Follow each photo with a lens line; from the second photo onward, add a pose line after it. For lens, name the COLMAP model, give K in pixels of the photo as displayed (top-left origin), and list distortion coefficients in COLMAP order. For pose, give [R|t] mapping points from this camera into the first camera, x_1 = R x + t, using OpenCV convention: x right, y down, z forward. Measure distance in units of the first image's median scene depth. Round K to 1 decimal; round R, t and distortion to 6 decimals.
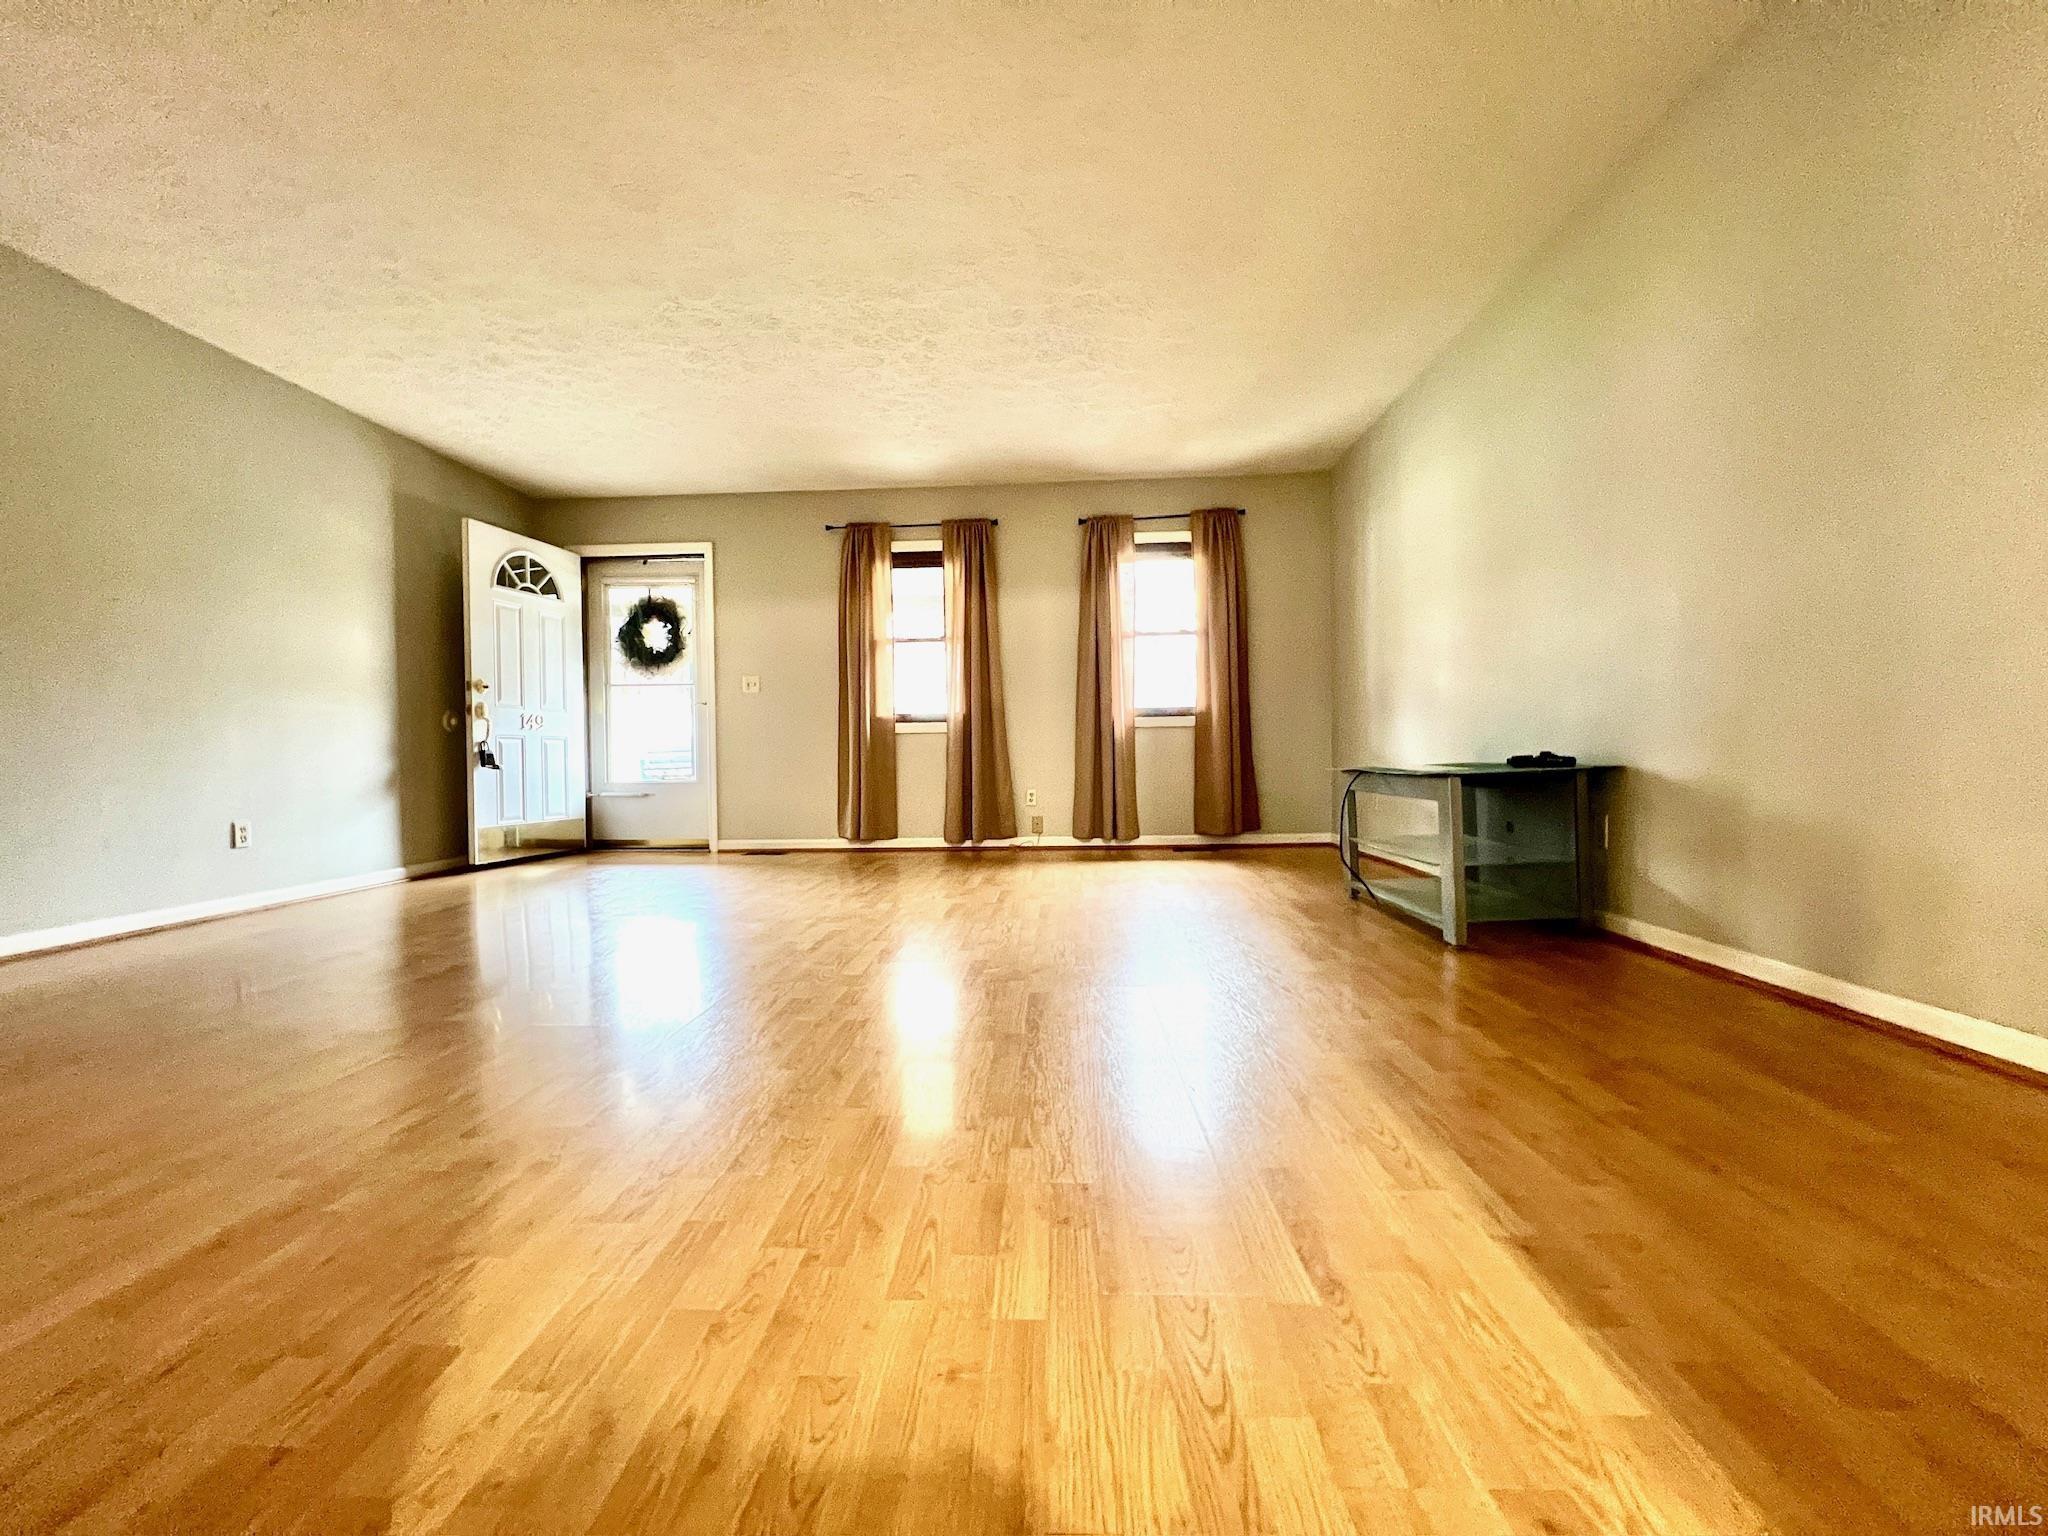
lens RADIAL K [[815.8, 0, 1010.5], [0, 815.8, 764.9], [0, 0, 1]] dist [-0.003747, 0.000722]
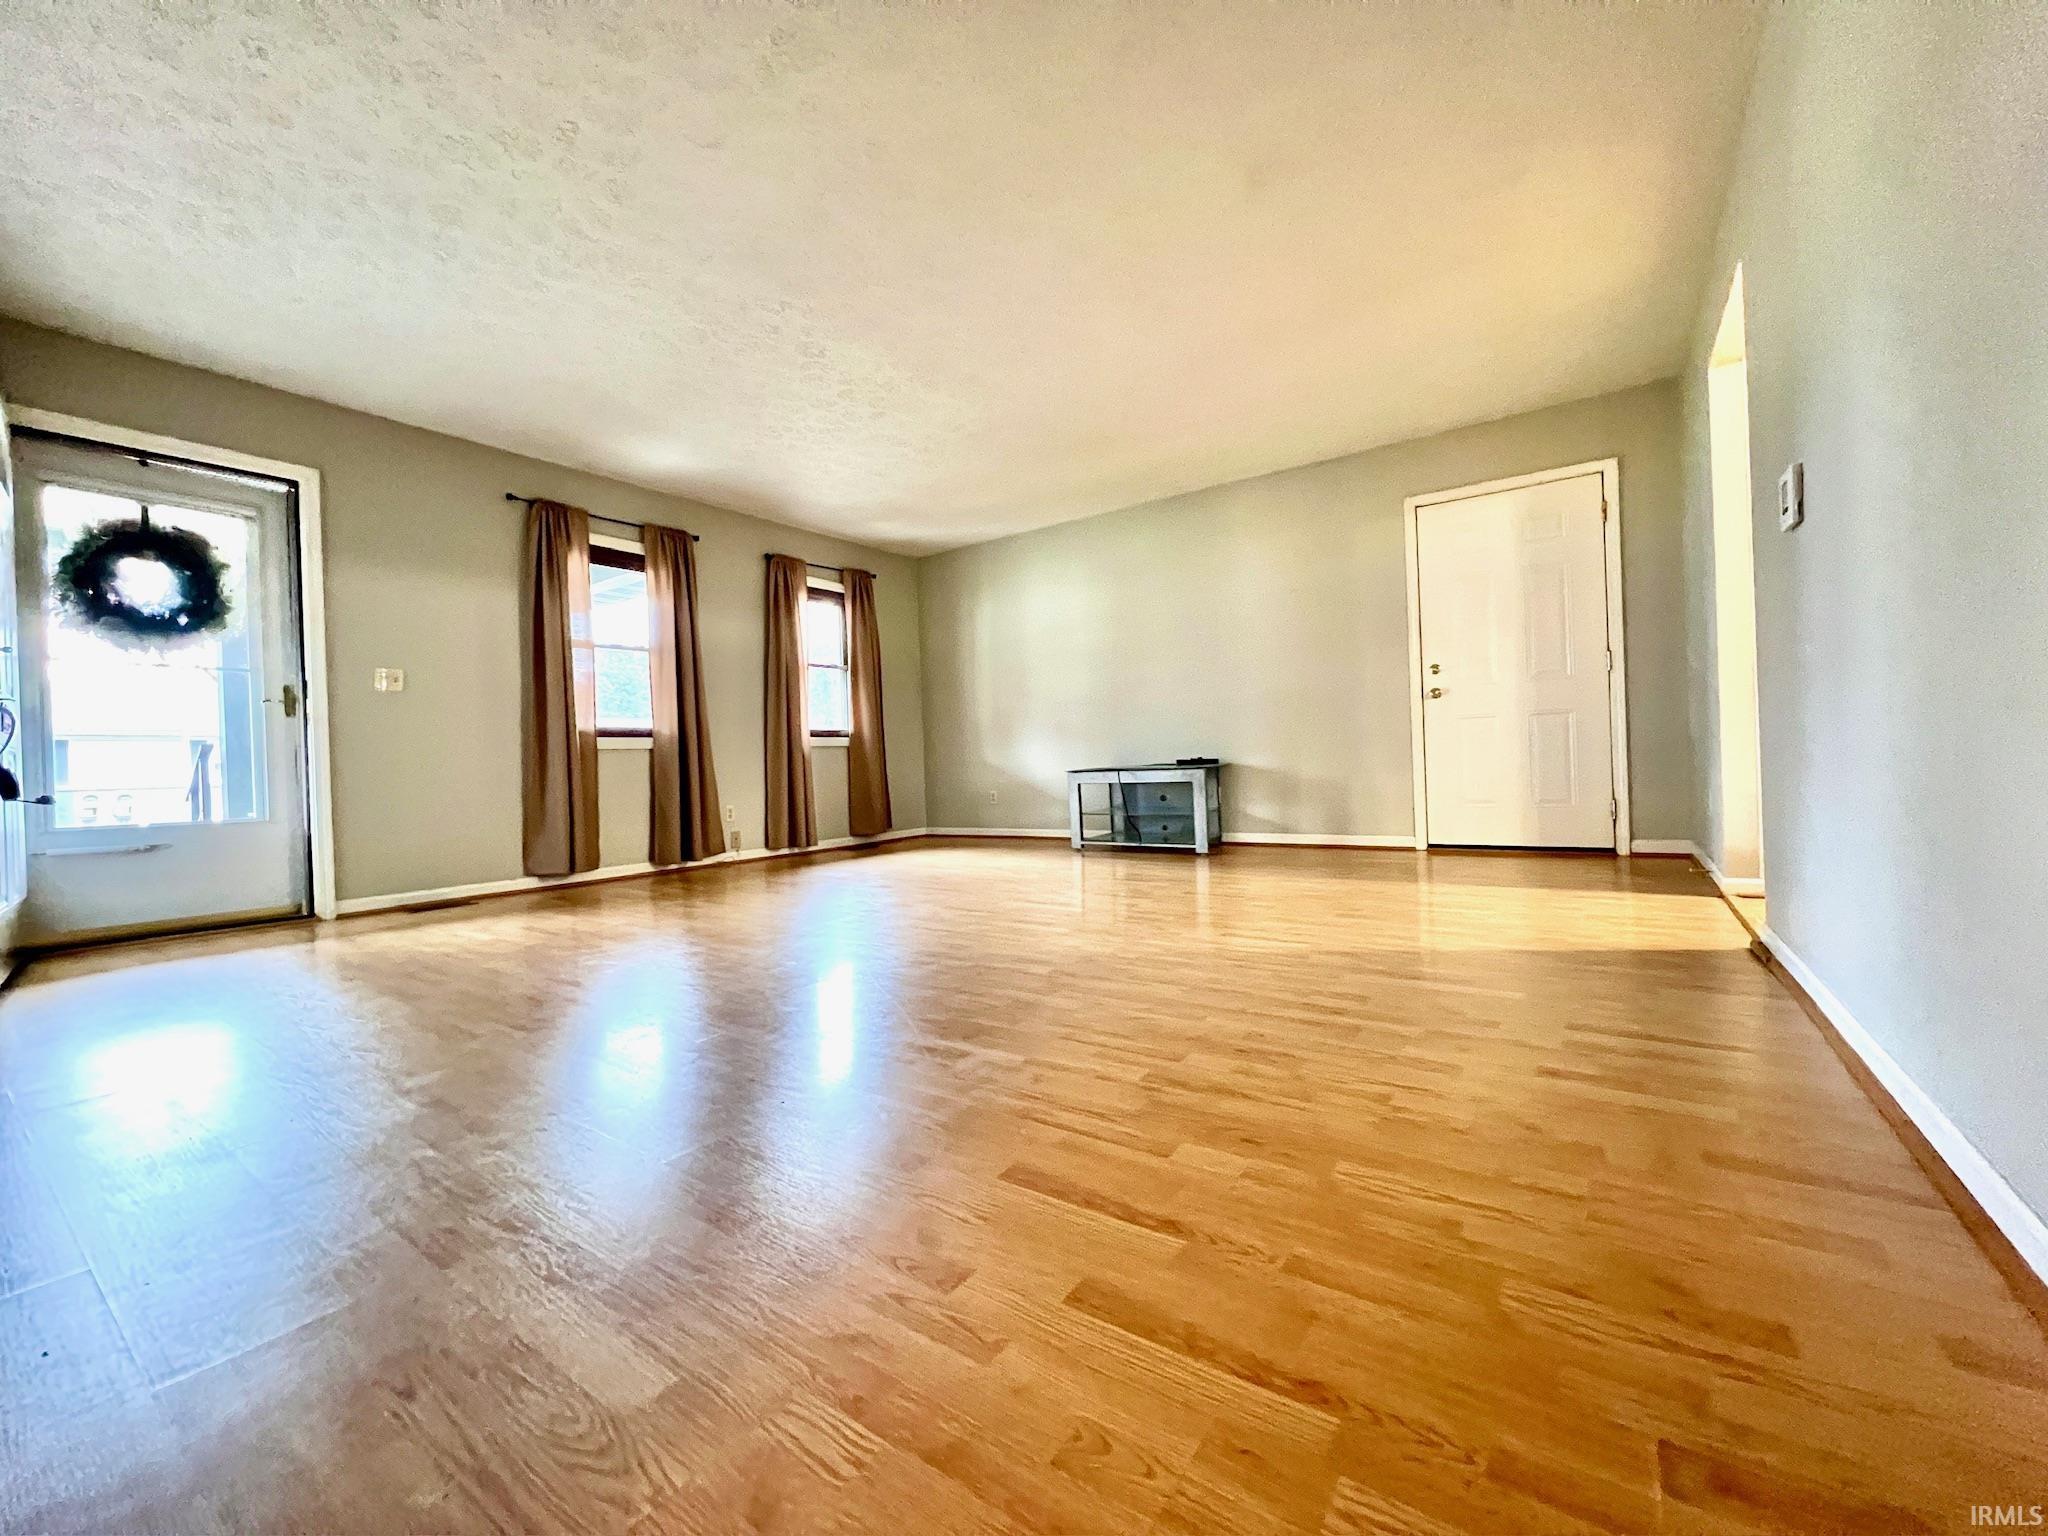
lens RADIAL K [[815.8, 0, 1028.6], [0, 815.8, 765.0], [0, 0, 1]] dist [-0.003747, 0.000722]
pose [[0.529660, -0.004444, 0.848198, -0.644173], [0.036280, 0.999190, -0.017420, 0.010492], [-0.847434, 0.040000, 0.529392, 0.140067]]
